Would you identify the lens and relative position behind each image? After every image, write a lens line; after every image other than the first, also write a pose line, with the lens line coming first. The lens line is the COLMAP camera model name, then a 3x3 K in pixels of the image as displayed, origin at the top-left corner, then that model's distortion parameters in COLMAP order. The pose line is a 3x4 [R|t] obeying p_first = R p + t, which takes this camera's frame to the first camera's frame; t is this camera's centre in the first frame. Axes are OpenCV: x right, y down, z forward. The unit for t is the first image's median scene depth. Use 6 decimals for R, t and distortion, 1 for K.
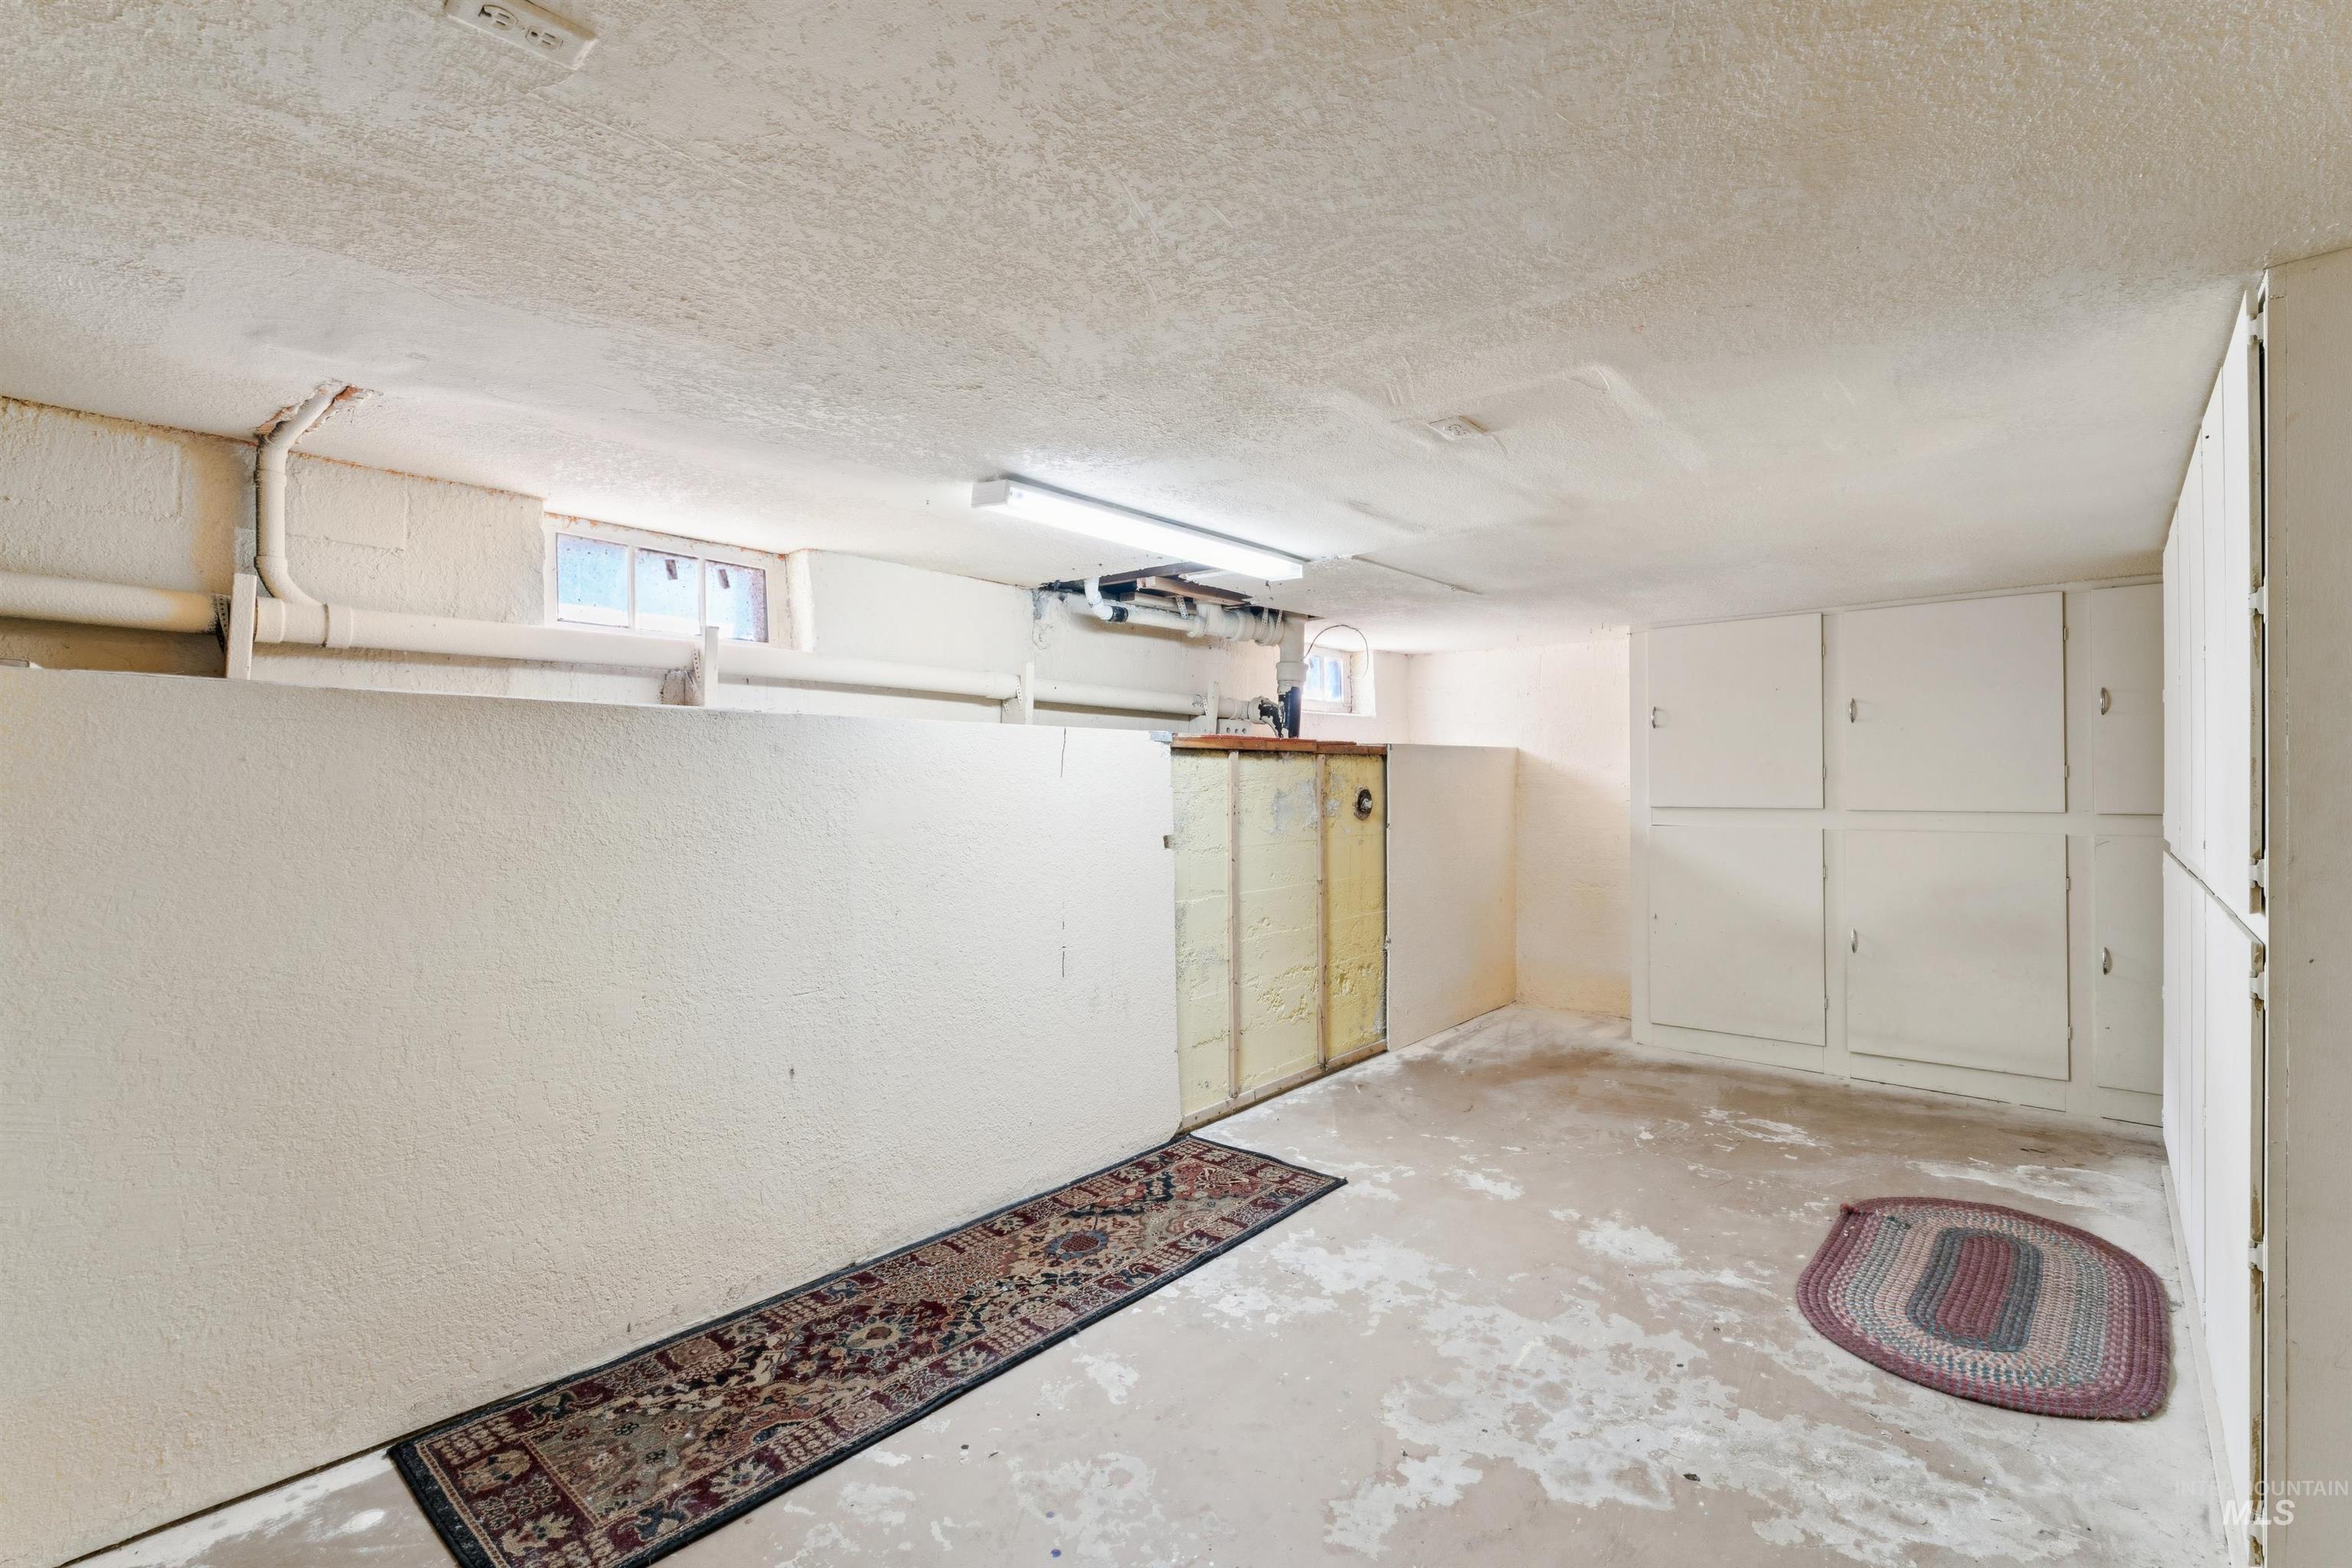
lens RADIAL K [[1050.2, 0, 1196.5], [0, 1050.2, 748.4], [0, 0, 1]] dist [-0.006201, 0.001501]
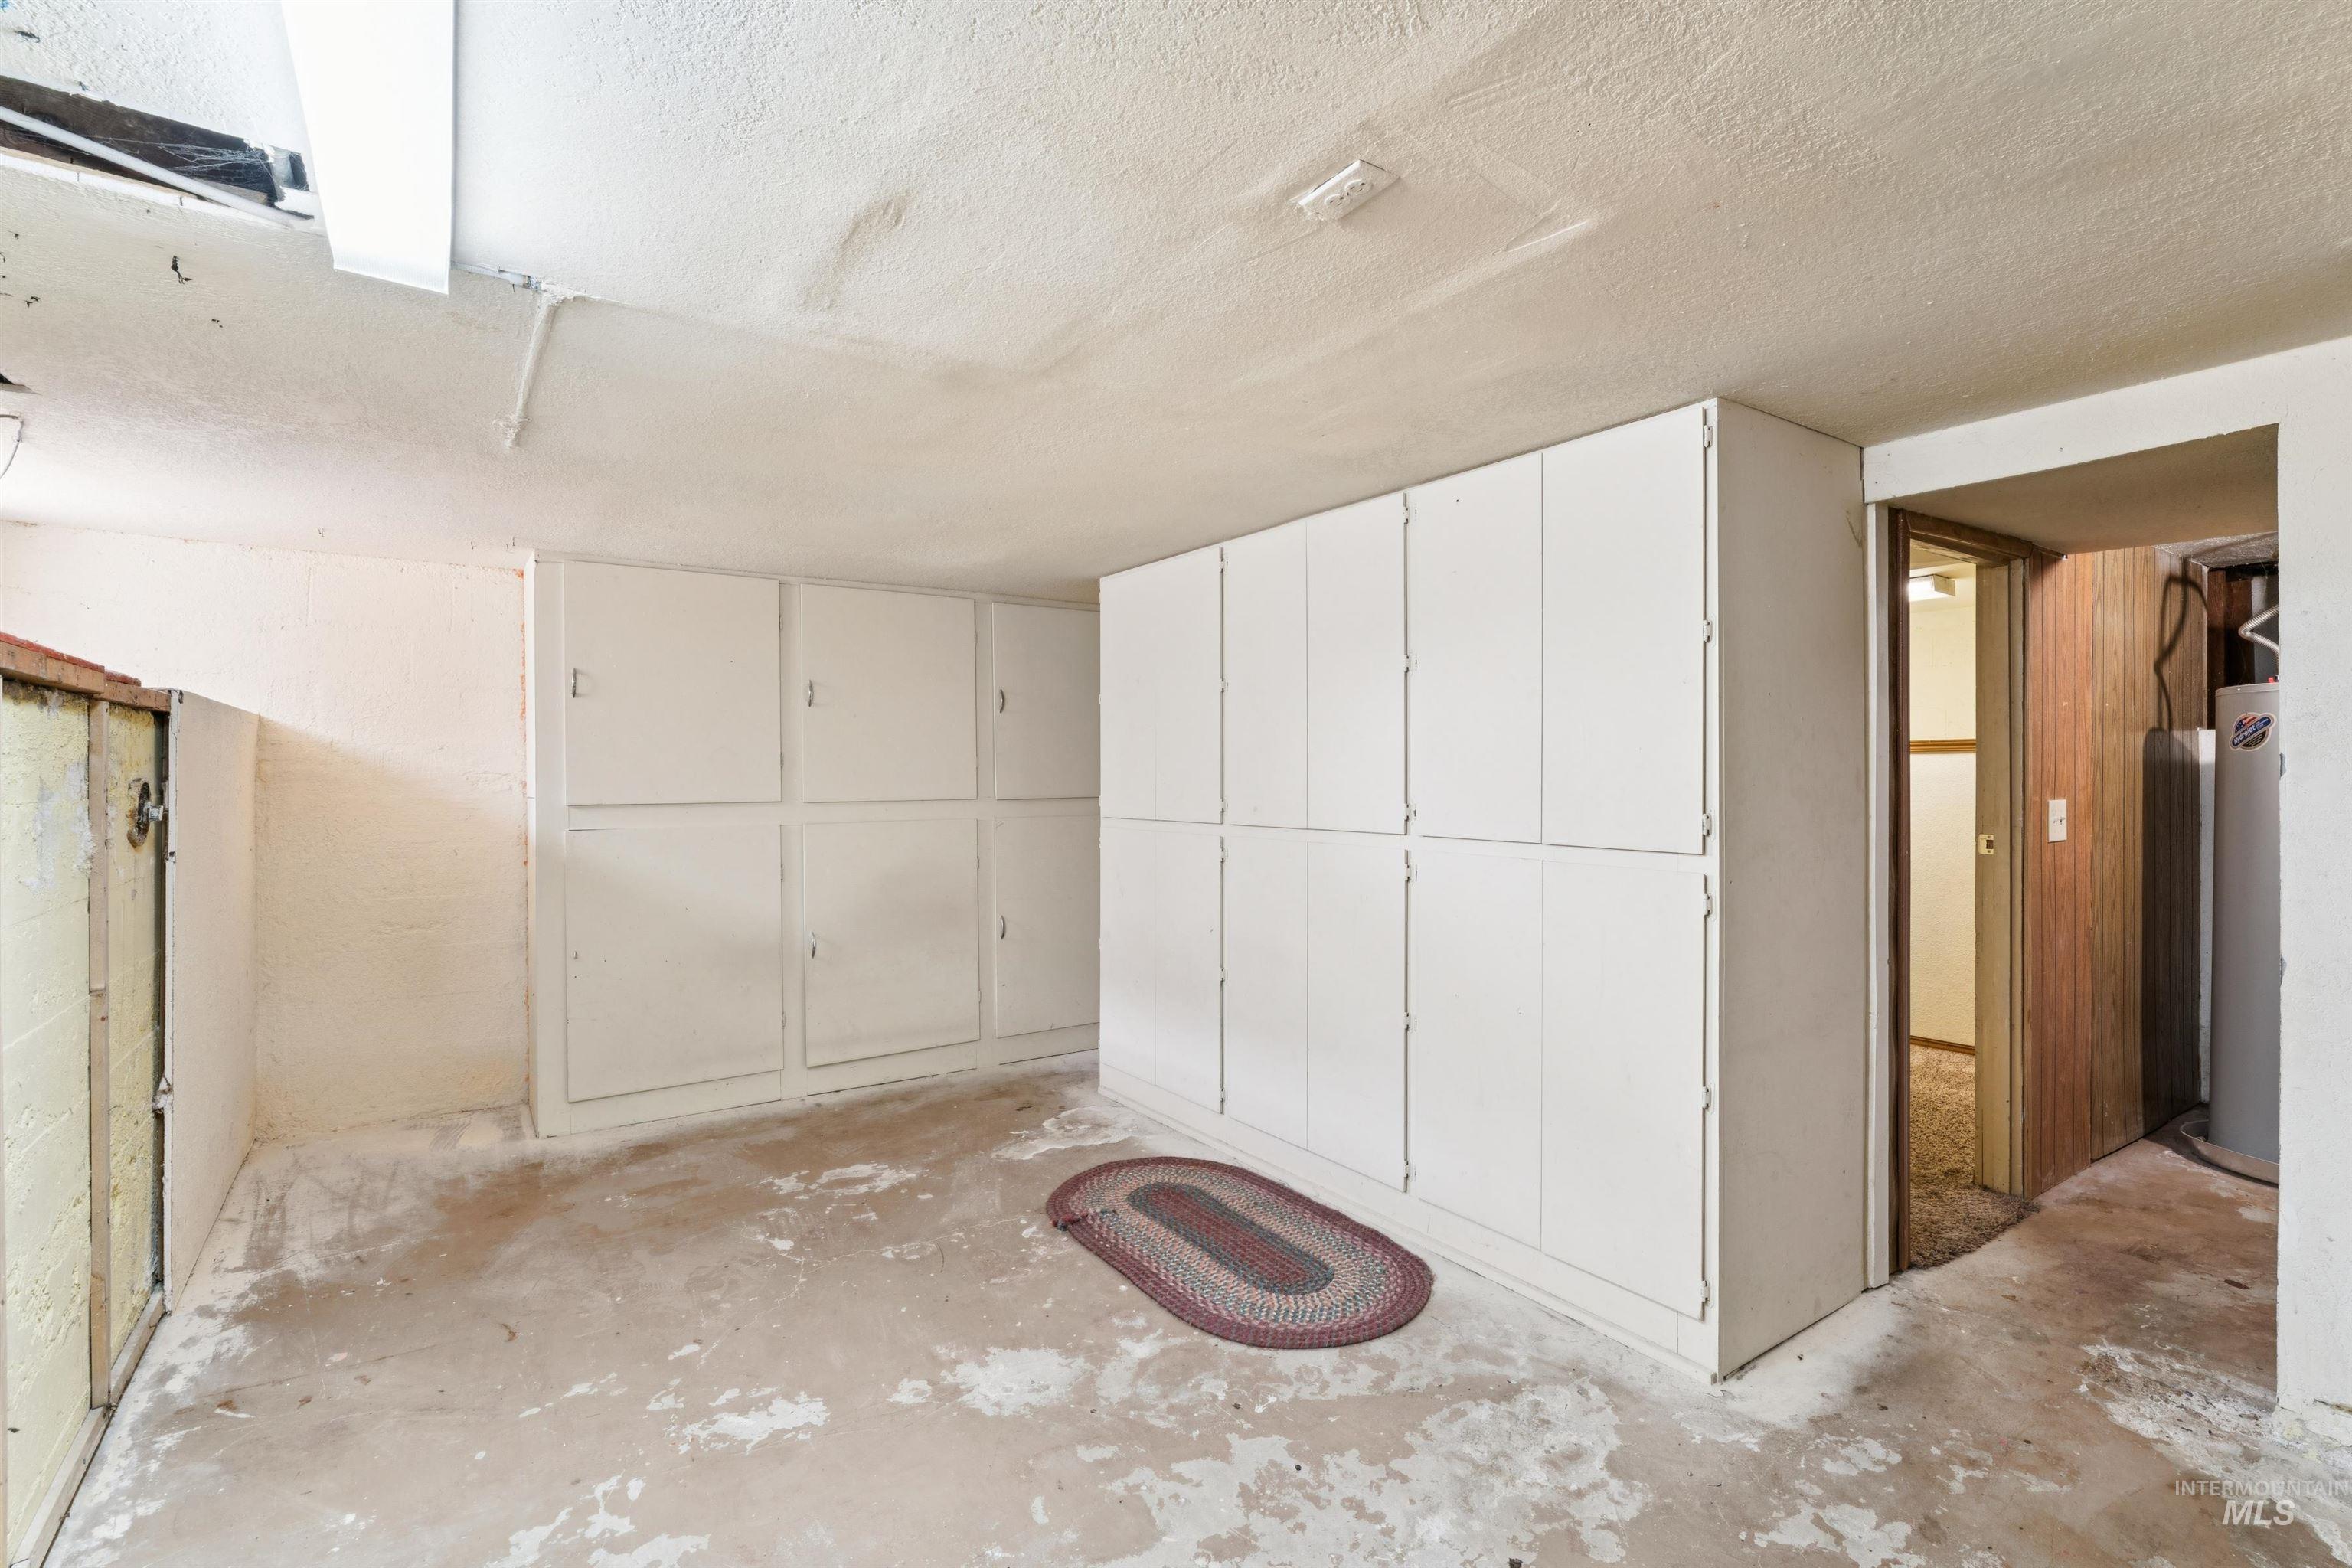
lens RADIAL K [[1050.2, 0, 1169.7], [0, 1050.2, 785.4], [0, 0, 1]] dist [-0.006201, 0.001501]
pose [[0.273514, -0.006037, 0.961849, -0.316557], [-0.023407, 0.999642, 0.012931, 0.031506], [-0.961583, -0.026050, 0.273275, 0.763585]]
